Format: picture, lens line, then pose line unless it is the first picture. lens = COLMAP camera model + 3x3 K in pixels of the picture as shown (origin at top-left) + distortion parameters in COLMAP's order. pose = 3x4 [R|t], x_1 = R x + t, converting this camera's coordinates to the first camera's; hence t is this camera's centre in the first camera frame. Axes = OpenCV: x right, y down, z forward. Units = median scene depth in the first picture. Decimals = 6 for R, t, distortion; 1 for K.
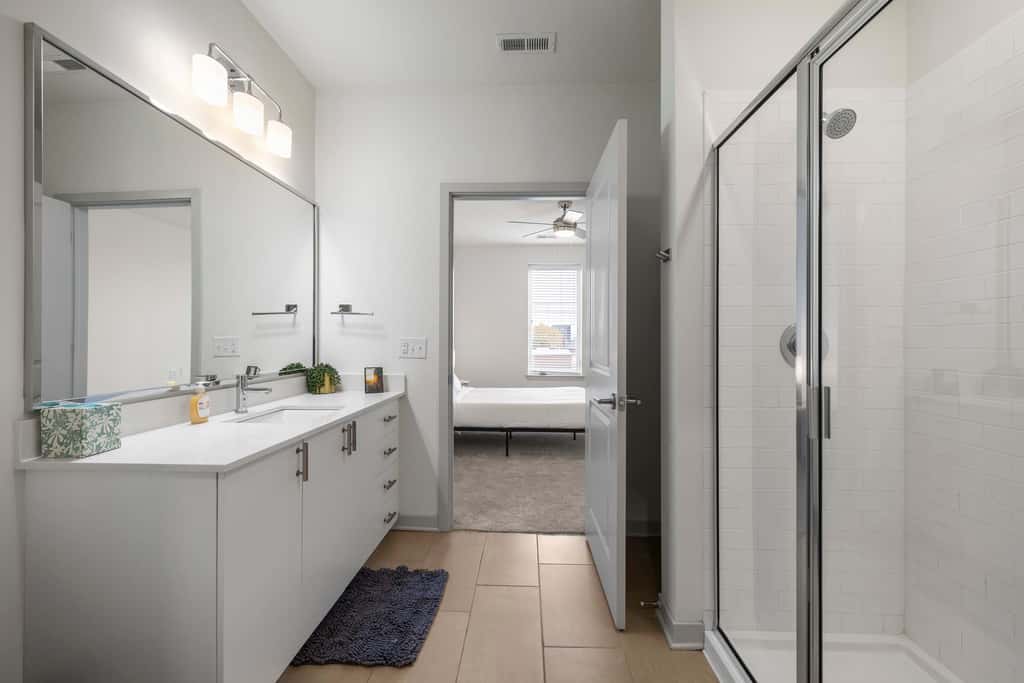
lens RADIAL K [[411.1, 0, 509.0], [0, 411.1, 352.4], [0, 0, 1]] dist [0.000223, 0.000130]
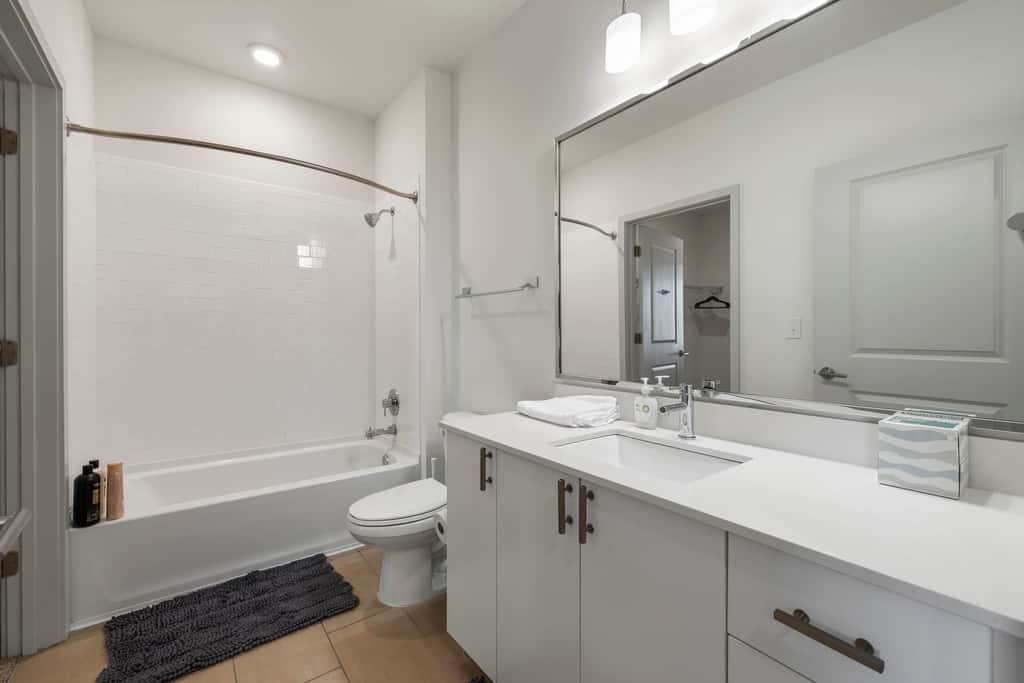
lens RADIAL K [[441.2, 0, 503.9], [0, 441.2, 330.2], [0, 0, 1]] dist [0.000582, 0.000097]
pose [[-0.779751, -0.002619, -0.626084, 0.059247], [-0.013490, 0.999829, 0.012619, -0.040599], [0.625945, 0.018285, -0.779653, 1.365093]]
